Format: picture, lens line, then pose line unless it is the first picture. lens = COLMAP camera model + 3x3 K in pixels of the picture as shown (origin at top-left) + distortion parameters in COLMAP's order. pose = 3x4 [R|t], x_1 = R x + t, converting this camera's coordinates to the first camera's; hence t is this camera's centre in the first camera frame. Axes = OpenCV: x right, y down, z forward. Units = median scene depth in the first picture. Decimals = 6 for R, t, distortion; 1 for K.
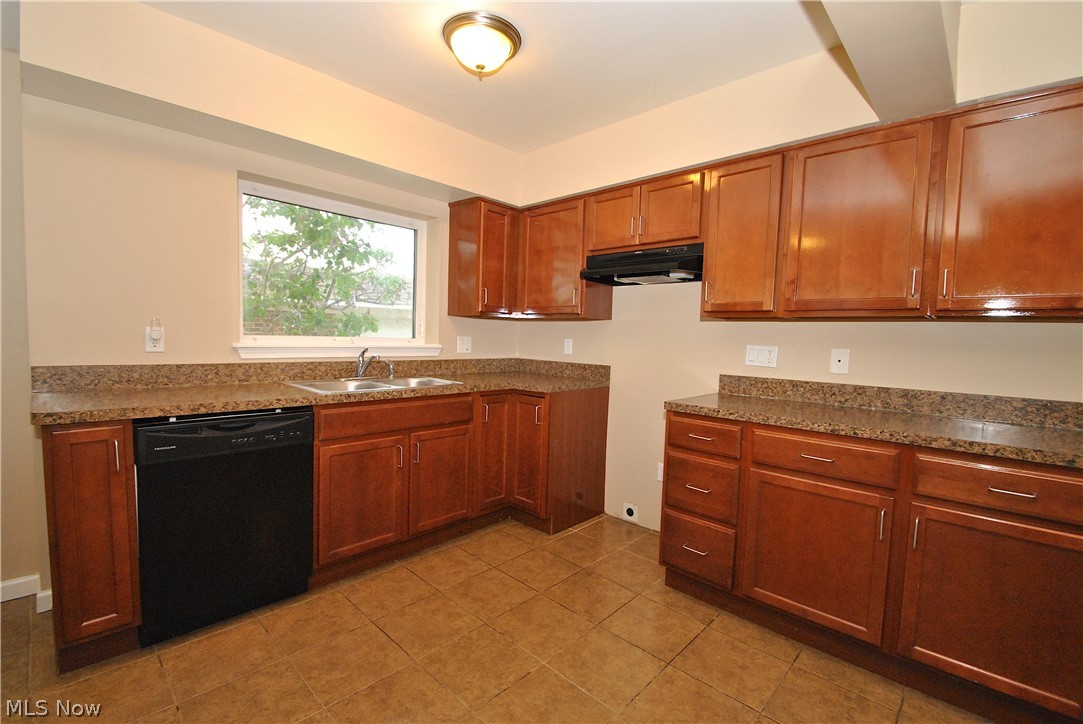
lens RADIAL K [[471.7, 0, 535.0], [0, 471.7, 372.7], [0, 0, 1]] dist [-0.010711, -0.003719]
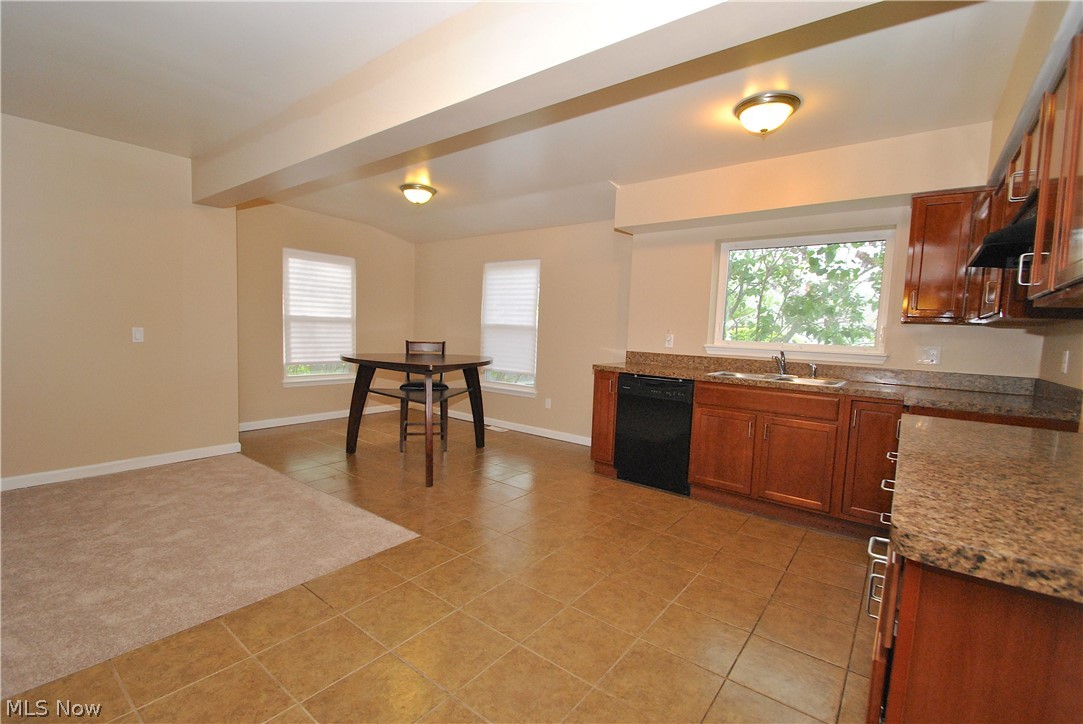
lens RADIAL K [[471.7, 0, 535.4], [0, 471.7, 363.6], [0, 0, 1]] dist [-0.010711, -0.003719]
pose [[0.093583, 0.046741, -0.994514, 1.040125], [-0.111965, 0.993055, 0.036137, 0.013246], [0.989296, 0.107969, 0.098166, 0.267554]]
